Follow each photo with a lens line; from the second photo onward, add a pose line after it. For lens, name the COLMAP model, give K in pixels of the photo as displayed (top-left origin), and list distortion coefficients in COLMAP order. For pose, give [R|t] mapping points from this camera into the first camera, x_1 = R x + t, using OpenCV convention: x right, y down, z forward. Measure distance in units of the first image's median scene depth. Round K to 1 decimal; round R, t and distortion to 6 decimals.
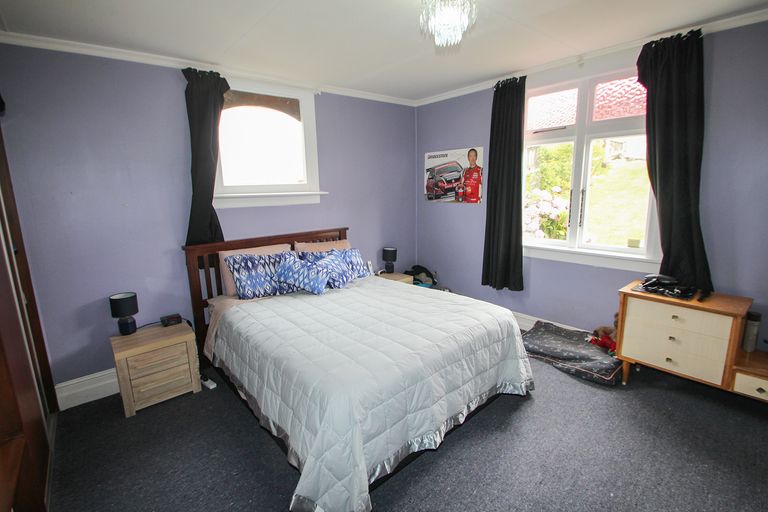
lens RADIAL K [[340.8, 0, 381.6], [0, 340.8, 250.9], [0, 0, 1]] dist [0.000248, -0.000030]
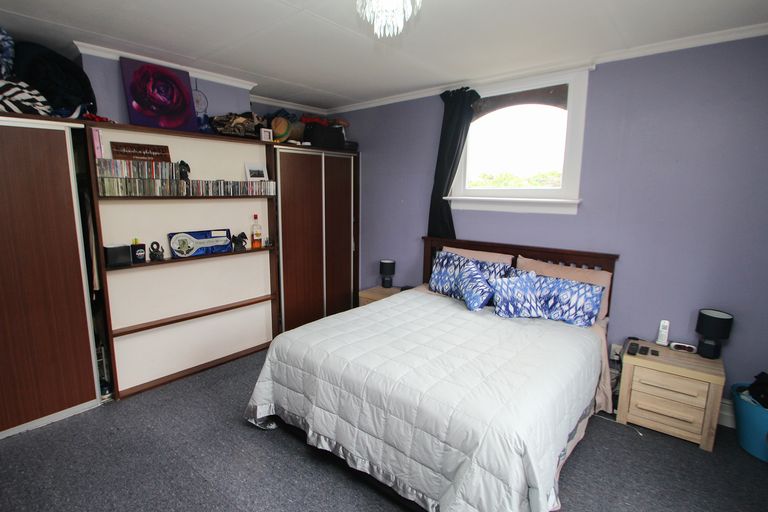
lens RADIAL K [[402.1, 0, 384.0], [0, 402.1, 256.0], [0, 0, 1]] dist [-0.002092, -0.000577]
pose [[0.152545, 0.188433, -0.970167, 0.824317], [-0.190520, 0.968849, 0.158221, -0.144883], [0.969759, 0.160700, 0.183693, 0.573077]]
